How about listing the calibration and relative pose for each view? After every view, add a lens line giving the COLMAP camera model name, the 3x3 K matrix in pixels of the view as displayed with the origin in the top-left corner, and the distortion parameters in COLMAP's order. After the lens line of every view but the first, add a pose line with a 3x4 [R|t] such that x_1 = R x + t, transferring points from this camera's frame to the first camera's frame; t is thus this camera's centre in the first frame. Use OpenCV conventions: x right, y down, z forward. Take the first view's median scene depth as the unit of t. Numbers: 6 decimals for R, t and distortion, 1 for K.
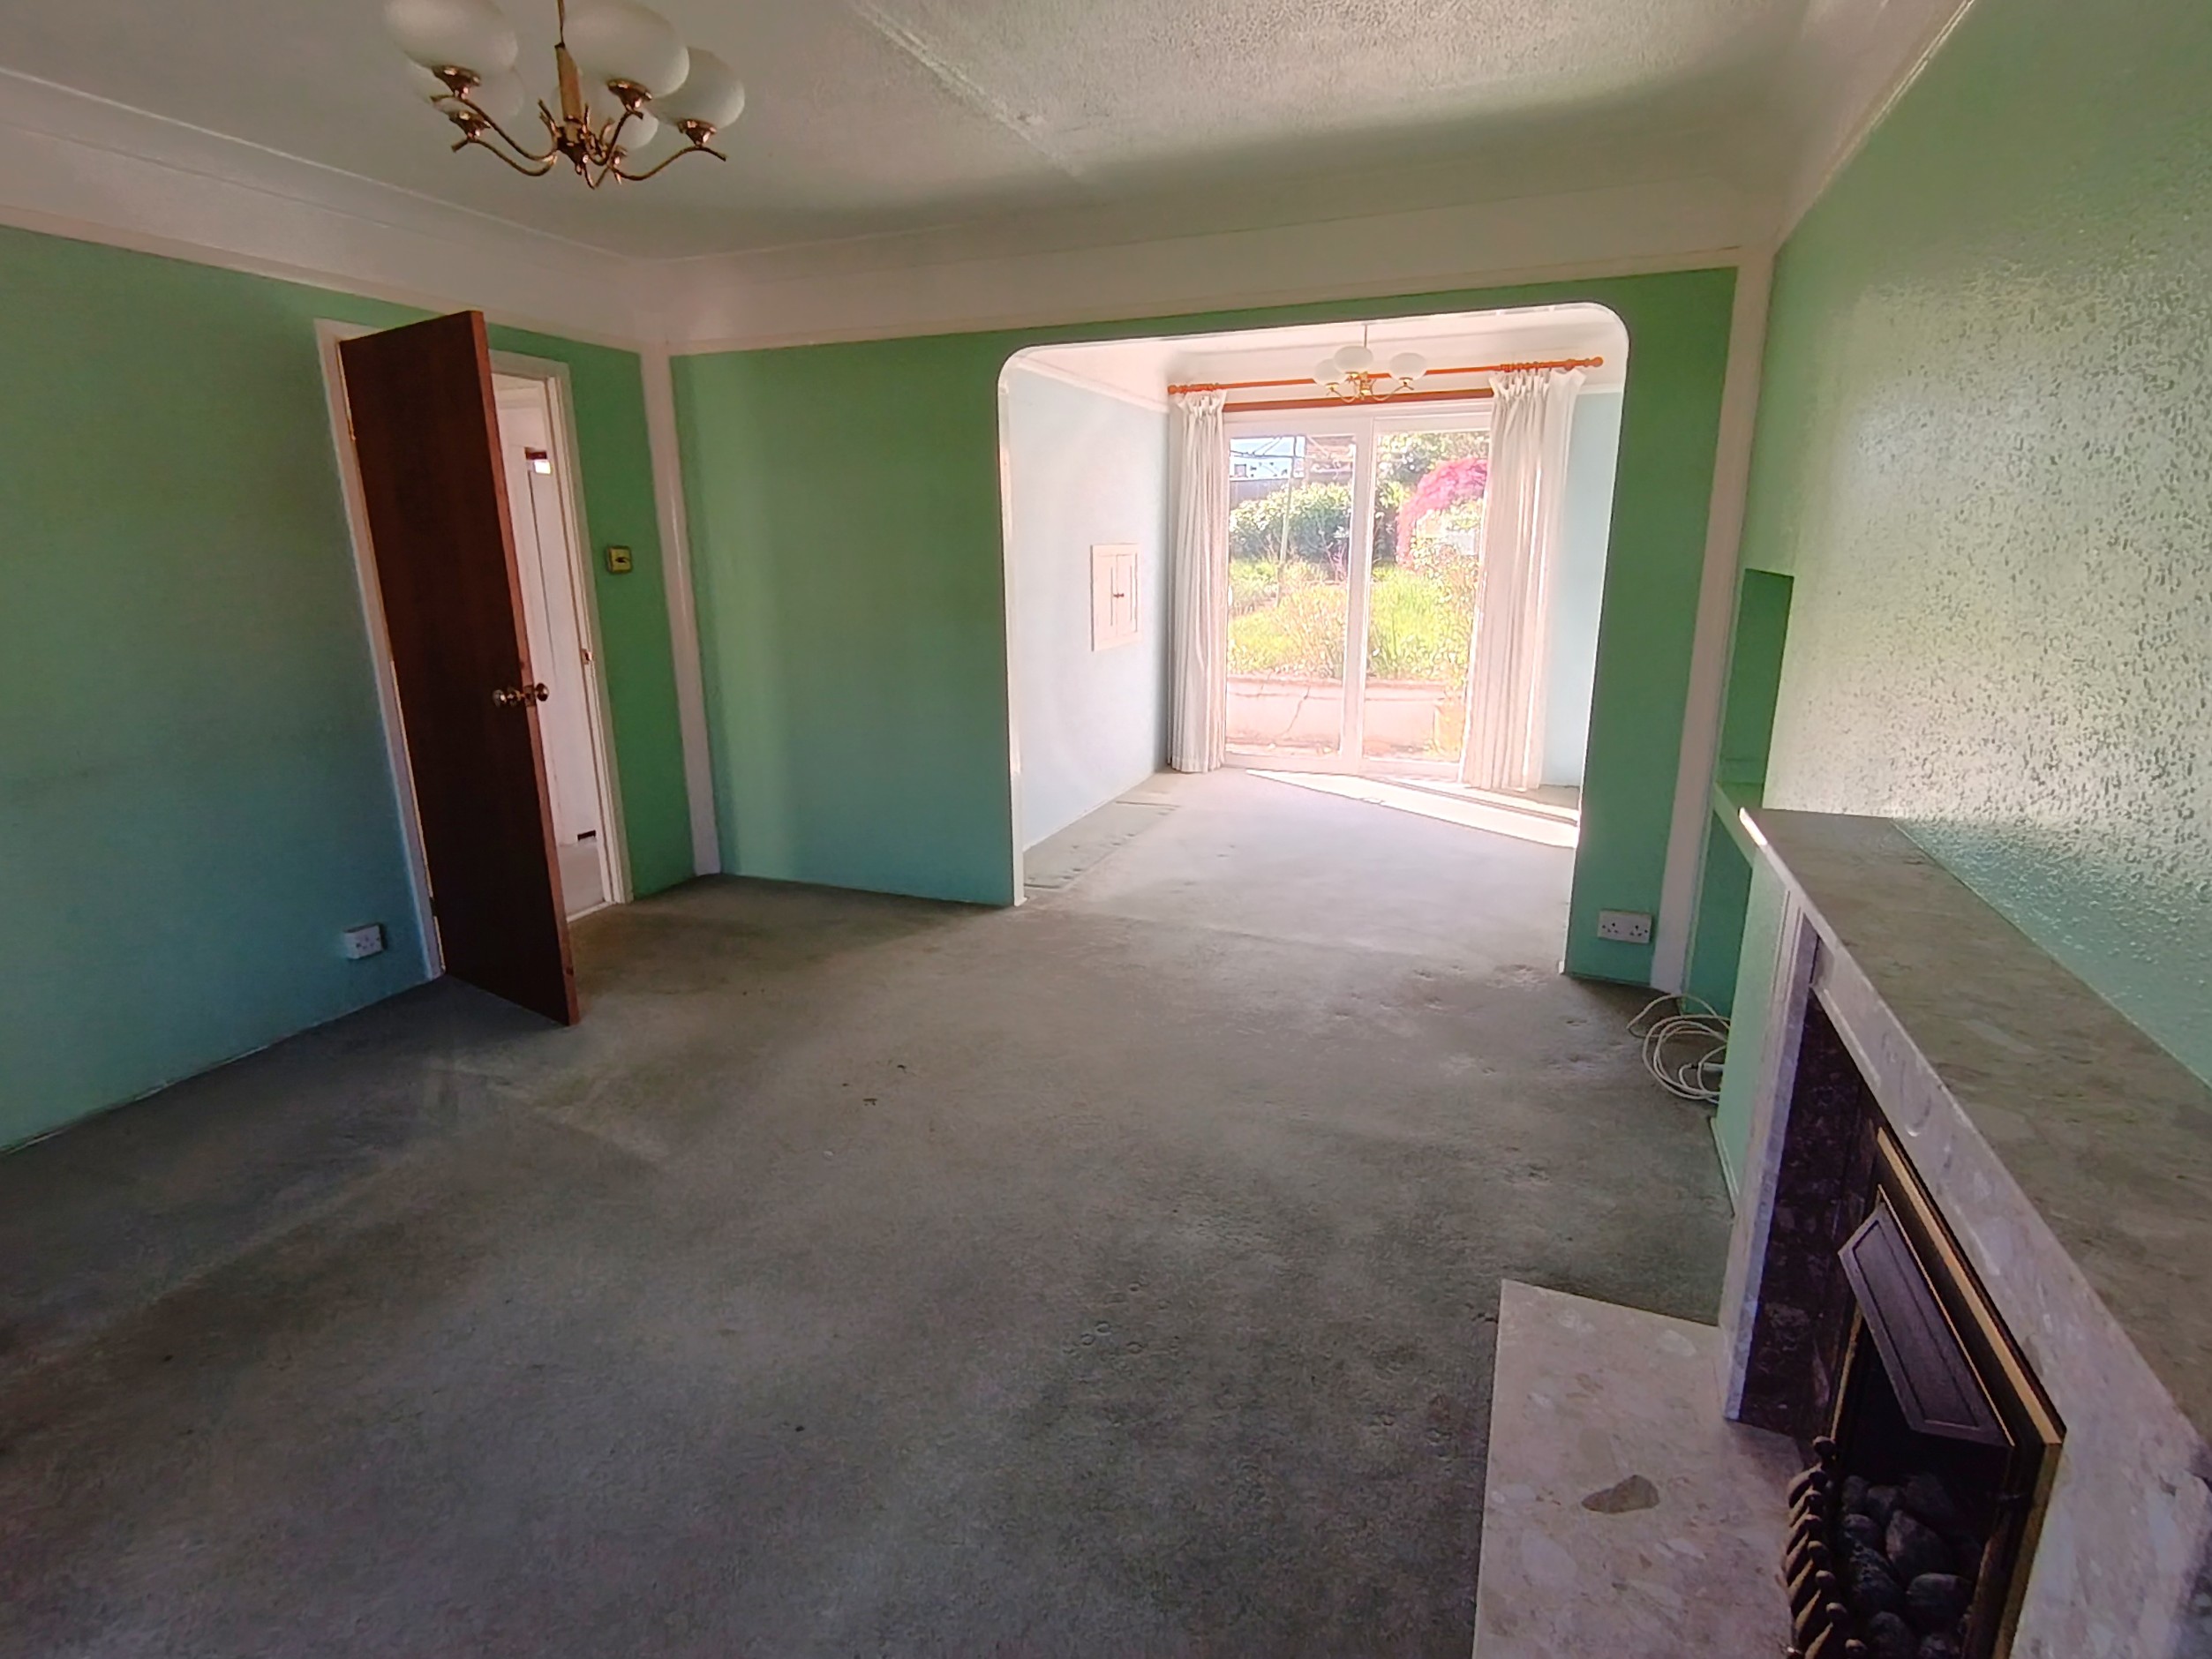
lens RADIAL K [[1088.1, 0, 1106.0], [0, 1088.1, 829.5], [0, 0, 1]] dist [-0.000012, -0.000003]
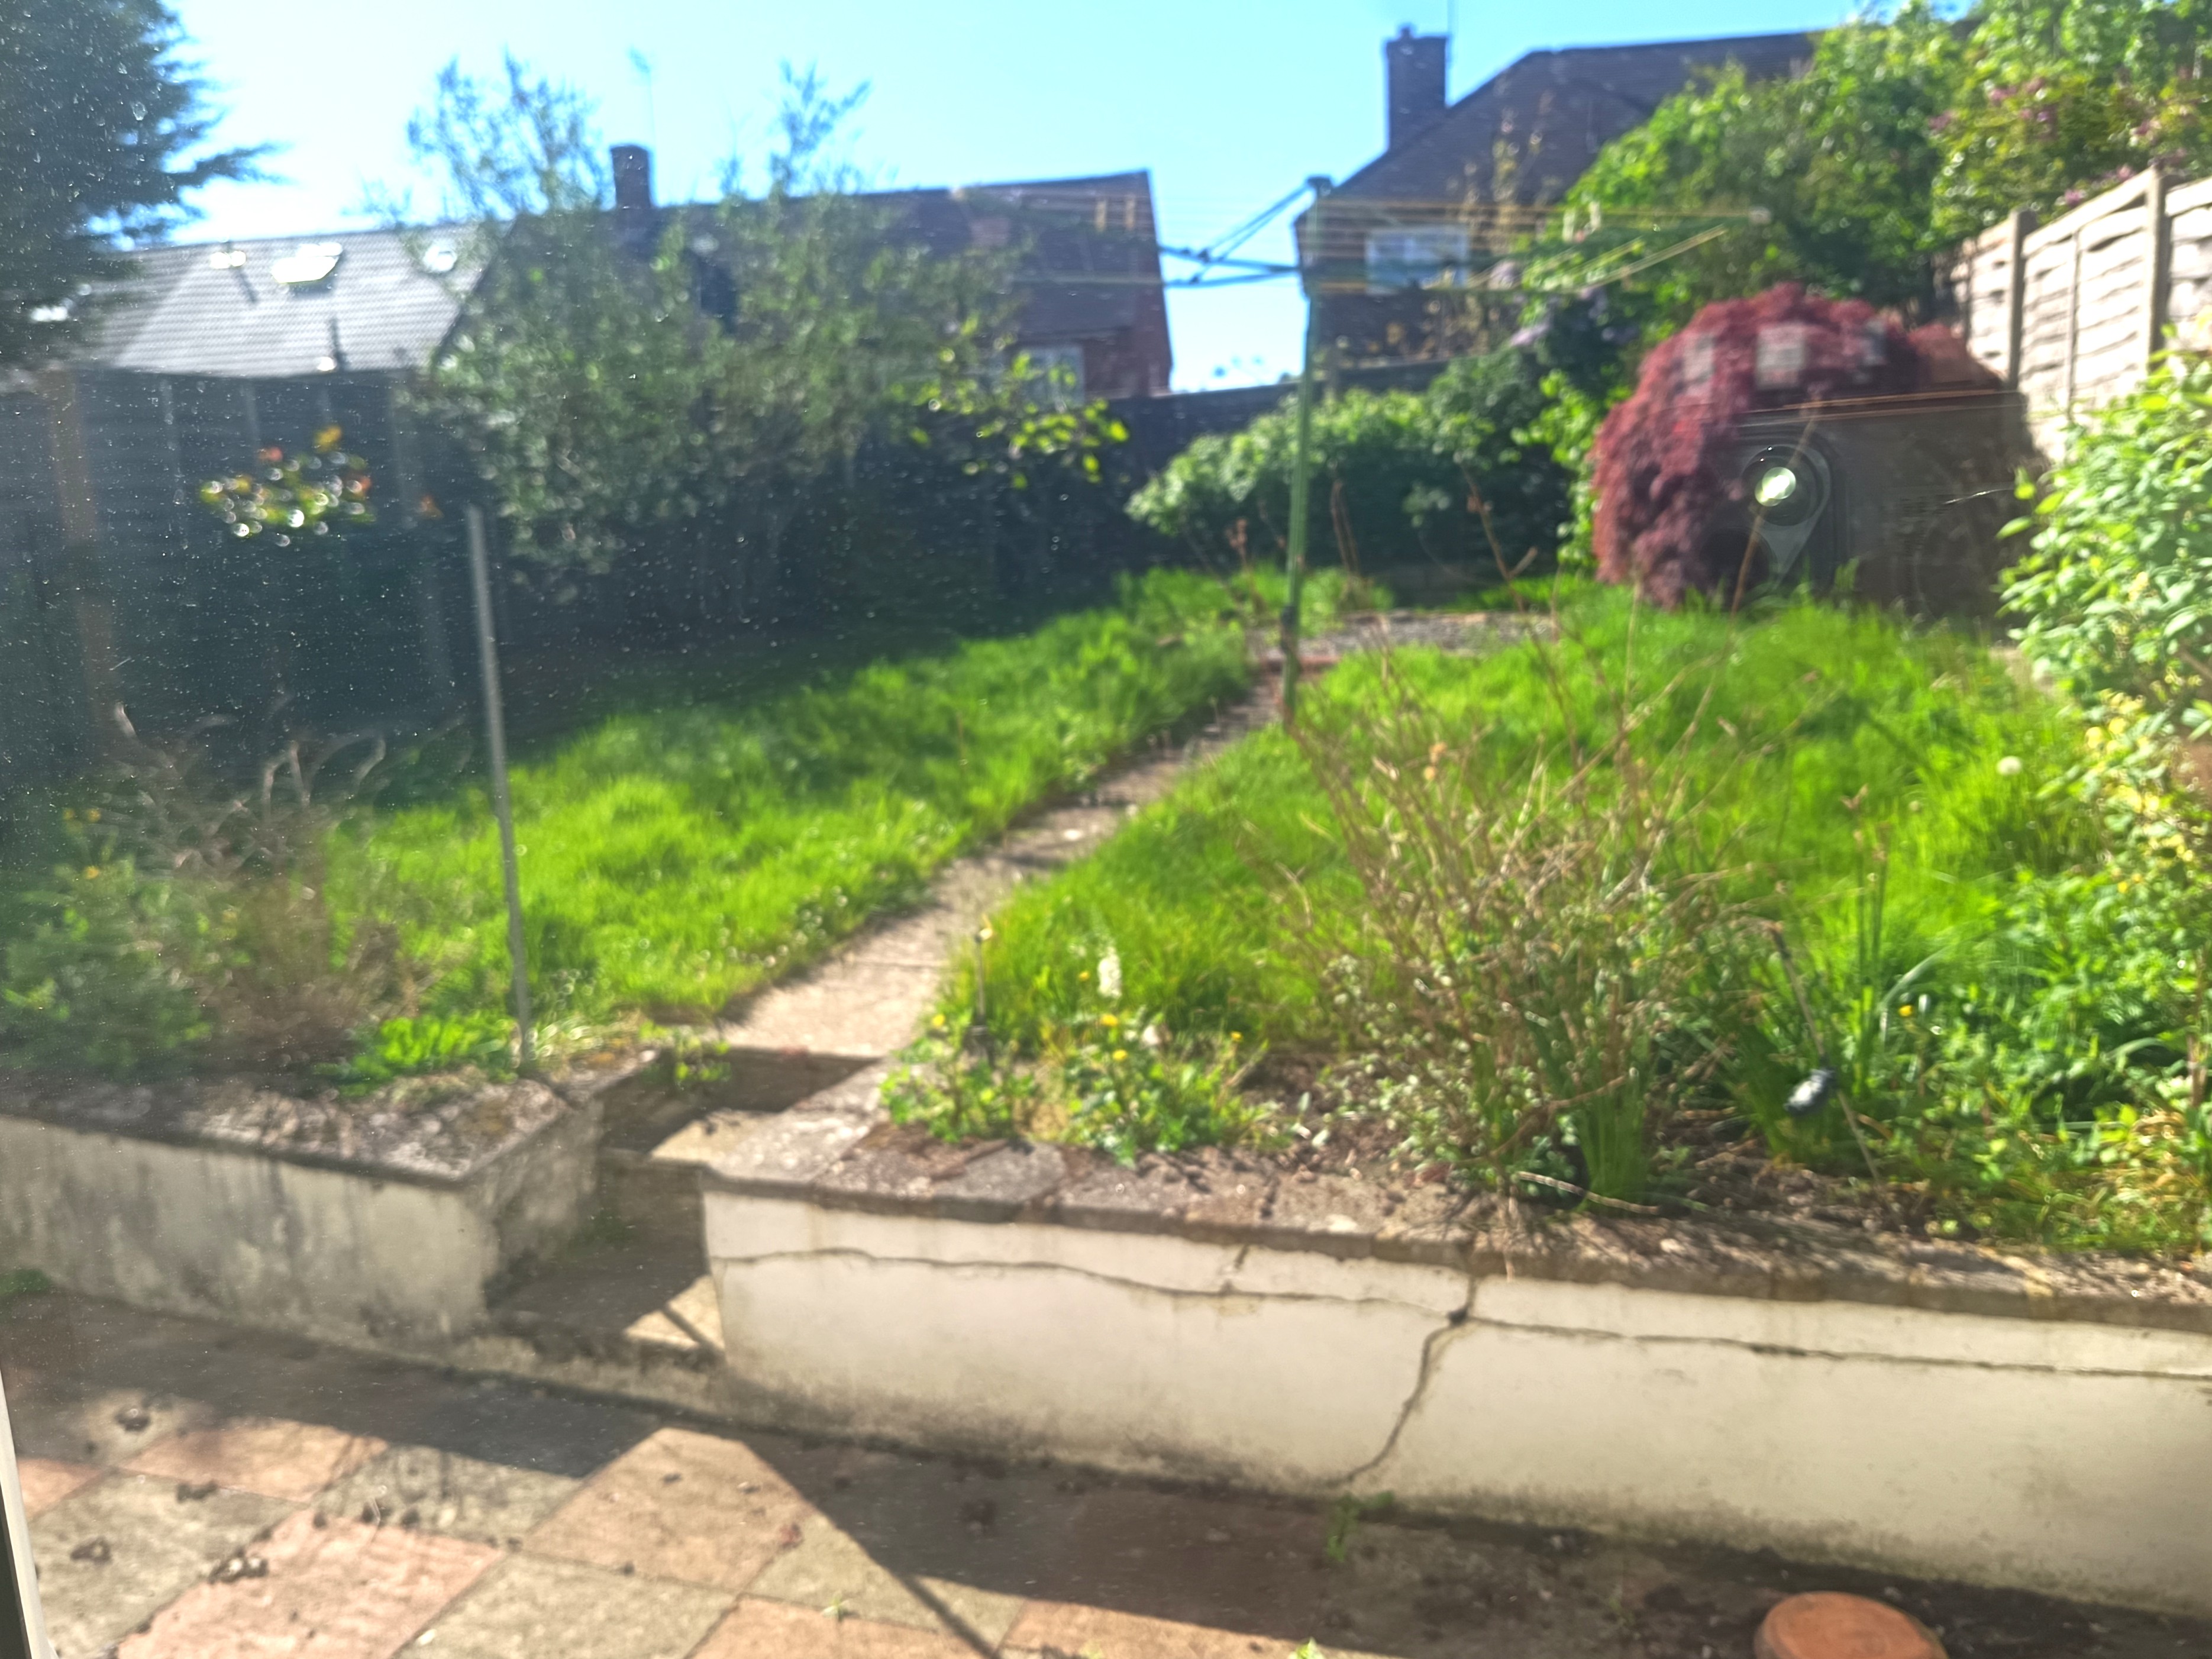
lens RADIAL K [[1544.8, 0, 1106.0], [0, 1544.8, 829.5], [0, 0, 1]] dist [0.001866, 0.000402]
pose [[0.998426, -0.041474, 0.037762, 0.061575], [0.043646, 0.997325, -0.058631, -0.110184], [-0.035230, 0.060187, 0.997565, 0.394086]]
